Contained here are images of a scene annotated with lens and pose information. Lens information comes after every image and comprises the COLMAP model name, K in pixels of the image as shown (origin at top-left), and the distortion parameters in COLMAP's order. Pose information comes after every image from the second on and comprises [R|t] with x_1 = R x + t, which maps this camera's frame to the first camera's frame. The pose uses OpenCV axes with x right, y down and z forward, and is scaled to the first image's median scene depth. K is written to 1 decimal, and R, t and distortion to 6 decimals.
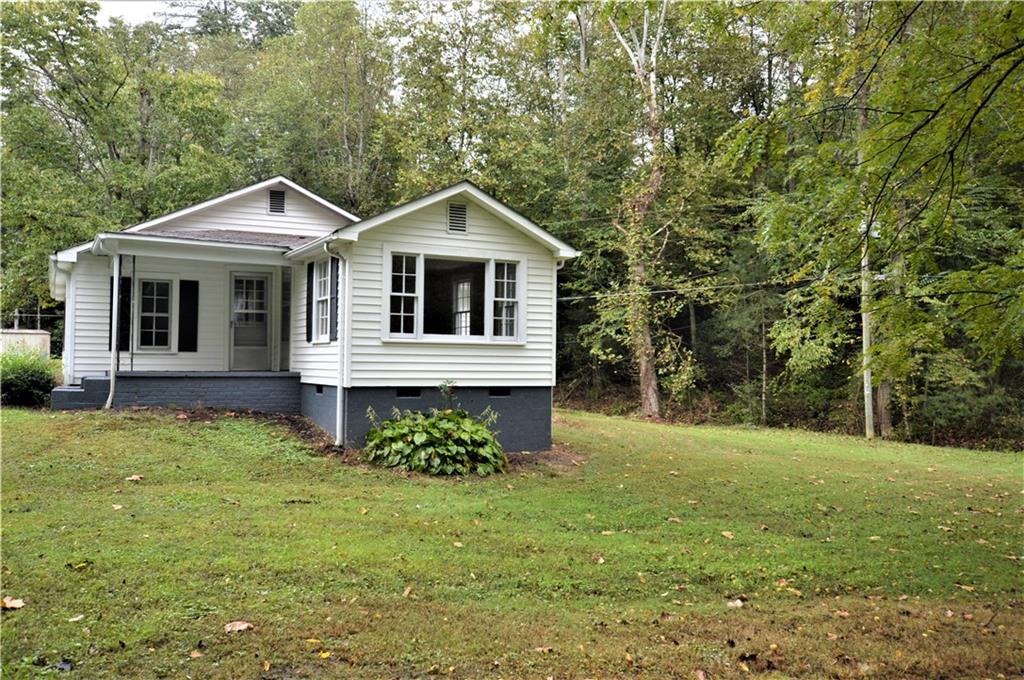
lens RADIAL K [[832.5, 0, 510.0], [0, 832.5, 338.8], [0, 0, 1]] dist [0.006960, 0.001641]
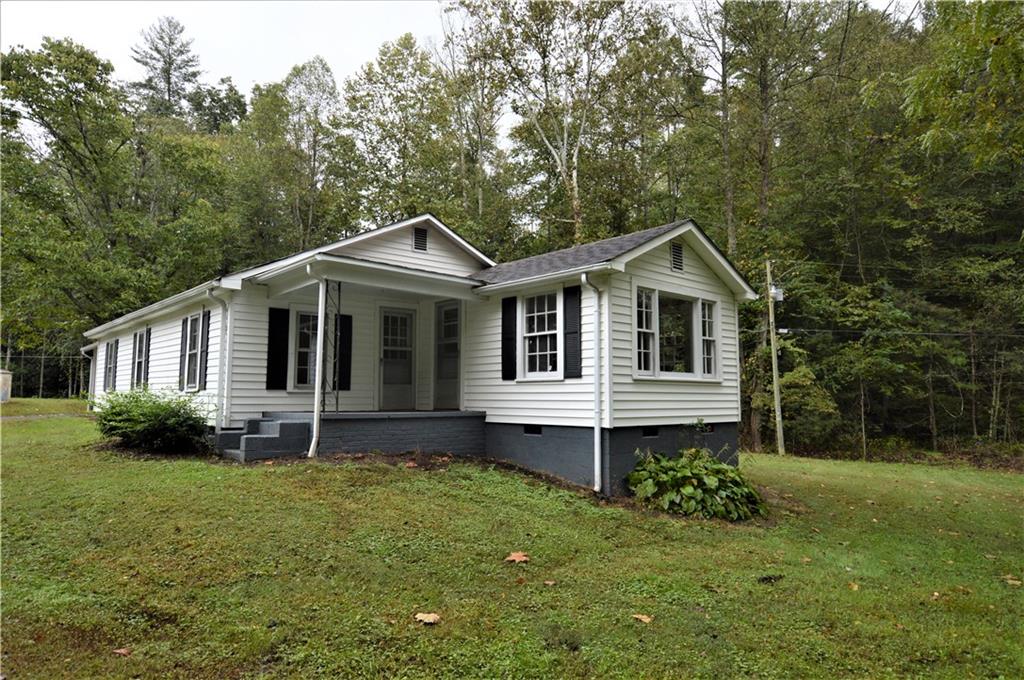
lens RADIAL K [[624.2, 0, 512.1], [0, 624.2, 339.1], [0, 0, 1]] dist [-0.021116, 0.003594]
pose [[0.970921, 0.015280, 0.238913, -0.412789], [0.000142, 0.997924, -0.064400, 0.003641], [-0.239401, 0.062561, 0.968903, 0.303261]]
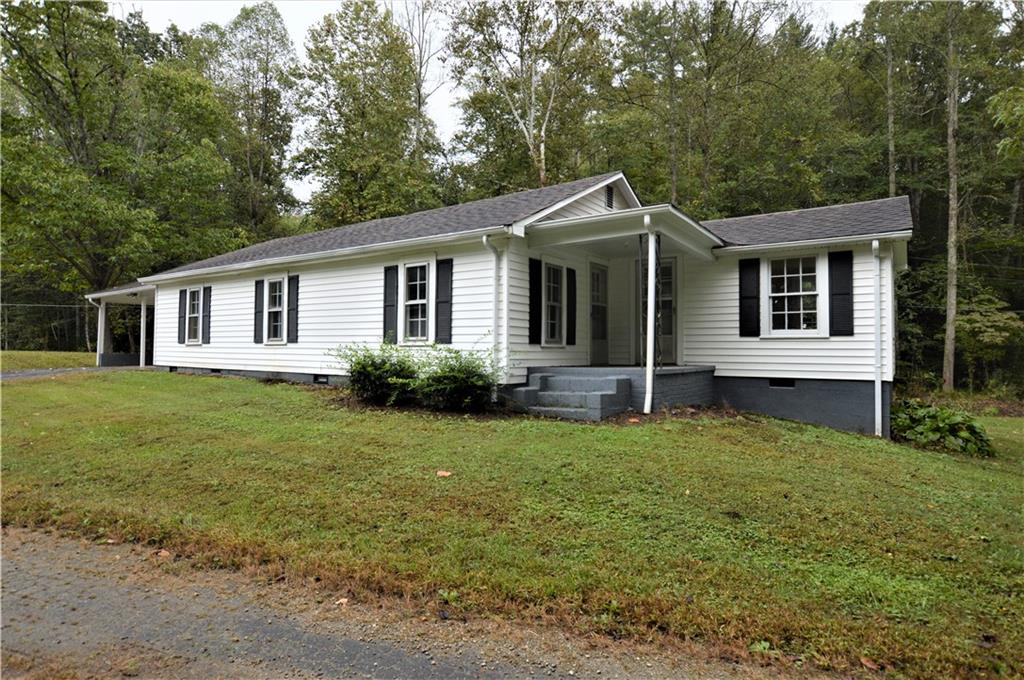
lens RADIAL K [[555.0, 0, 516.4], [0, 555.0, 338.1], [0, 0, 1]] dist [-0.013655, -0.001065]
pose [[0.889084, 0.008382, 0.457668, -0.811692], [-0.011732, 0.999921, 0.004477, 0.006321], [-0.457594, -0.009349, 0.889112, 0.531757]]
